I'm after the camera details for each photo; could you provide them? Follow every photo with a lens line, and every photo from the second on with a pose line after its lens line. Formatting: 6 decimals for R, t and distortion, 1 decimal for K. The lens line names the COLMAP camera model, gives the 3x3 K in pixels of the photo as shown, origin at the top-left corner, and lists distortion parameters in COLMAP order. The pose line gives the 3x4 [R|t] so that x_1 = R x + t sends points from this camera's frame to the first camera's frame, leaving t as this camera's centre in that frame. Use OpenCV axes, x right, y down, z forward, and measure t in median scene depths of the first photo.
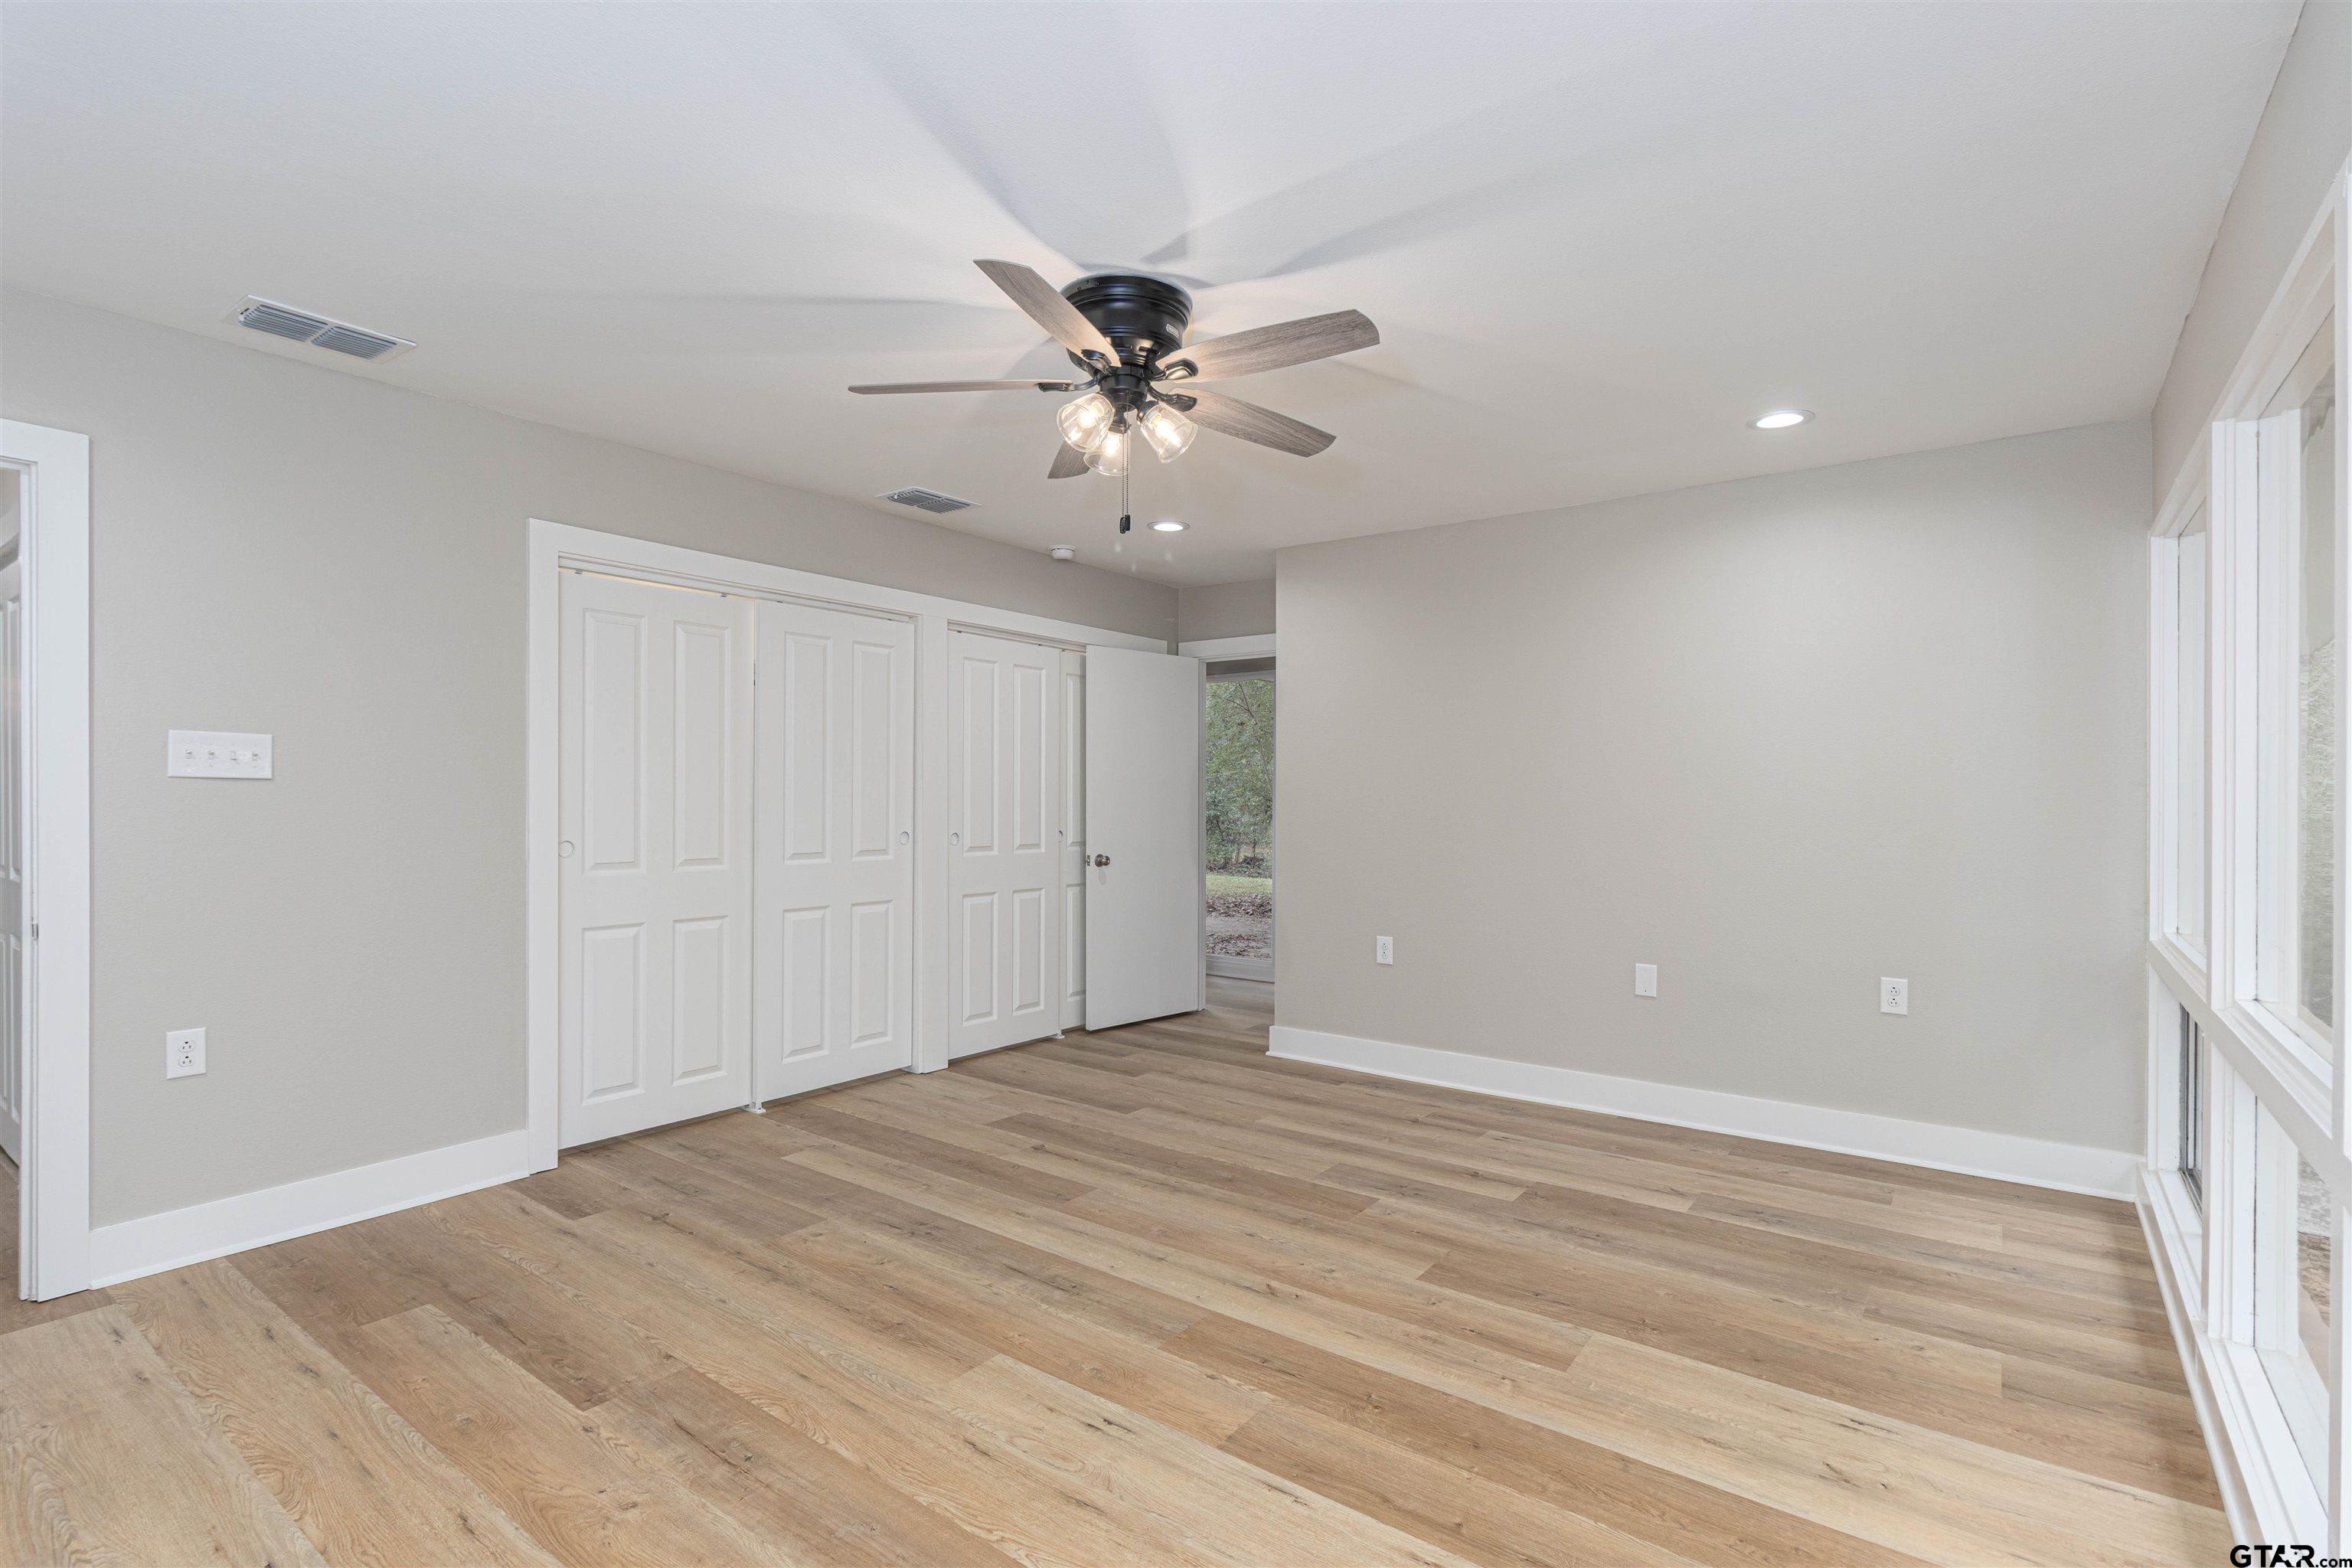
lens RADIAL K [[1100.4, 0, 1167.1], [0, 1100.4, 778.2], [0, 0, 1]] dist [-0.001975, 0.002920]
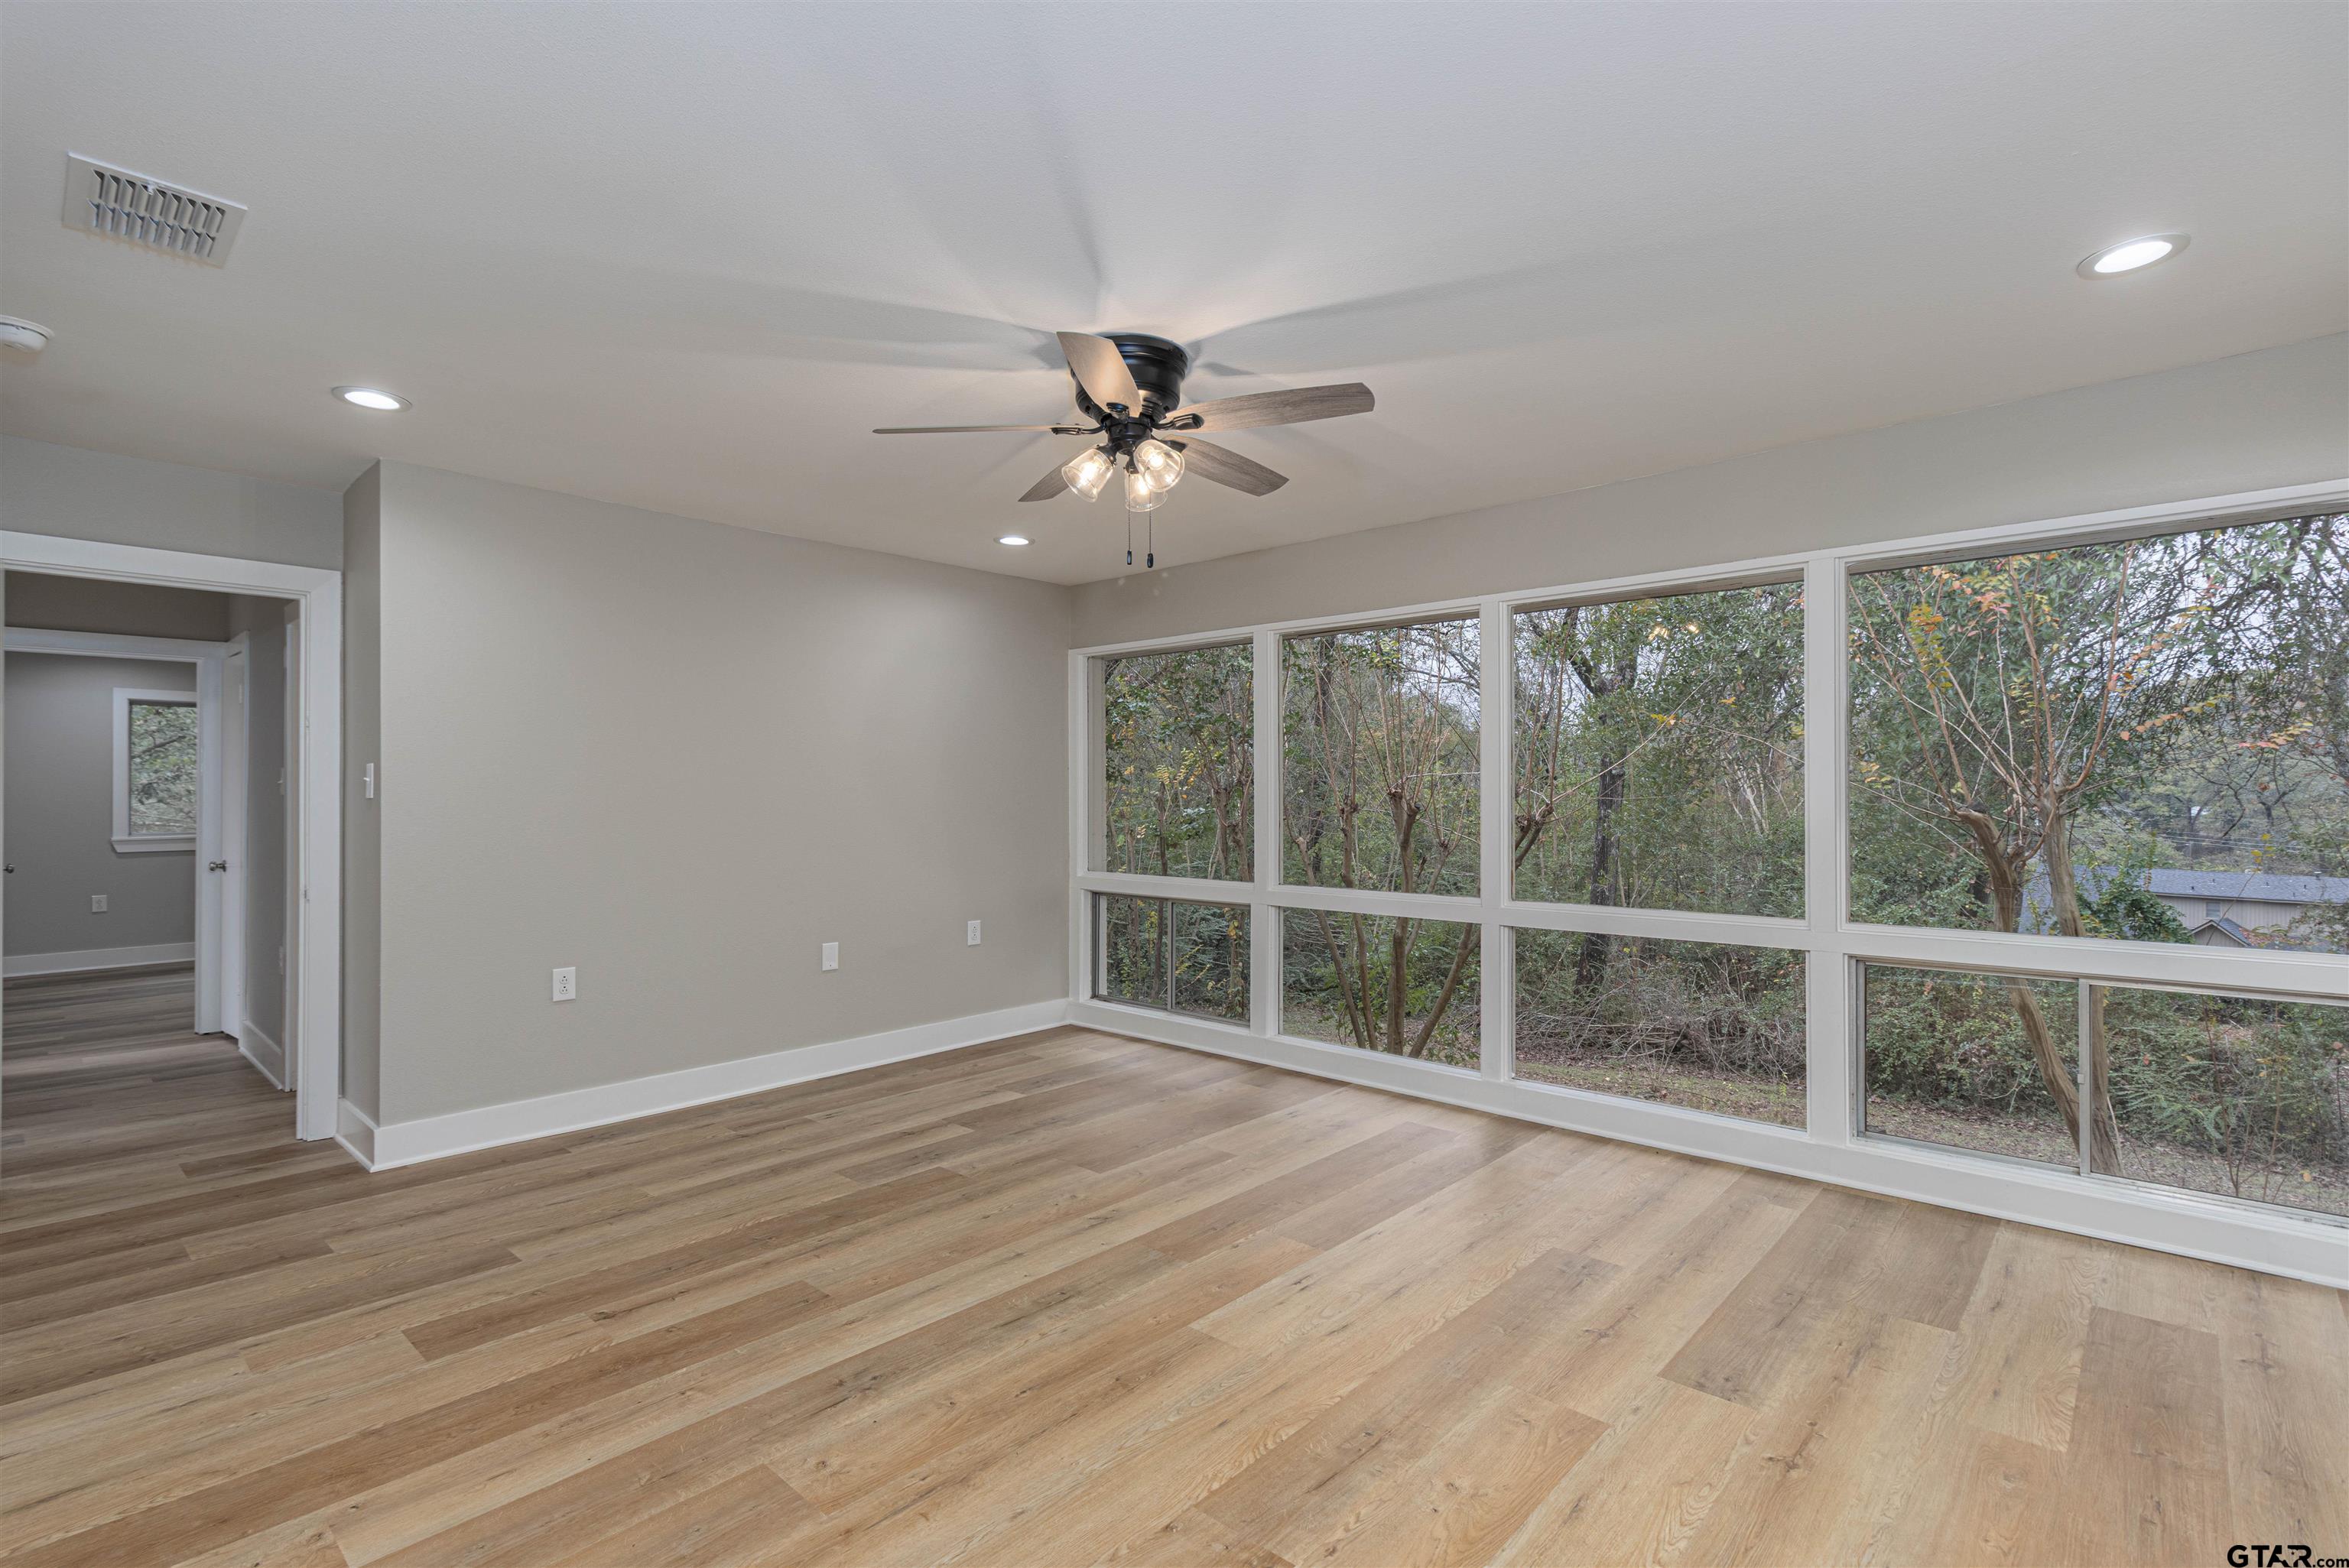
lens RADIAL K [[1098.8, 0, 1165.7], [0, 1098.8, 778.2], [0, 0, 1]] dist [-0.001975, 0.002920]
pose [[0.101158, 0.009270, 0.994827, -0.873056], [-0.008615, 0.999927, -0.008441, -0.000829], [-0.994833, -0.007716, 0.101231, 0.654425]]
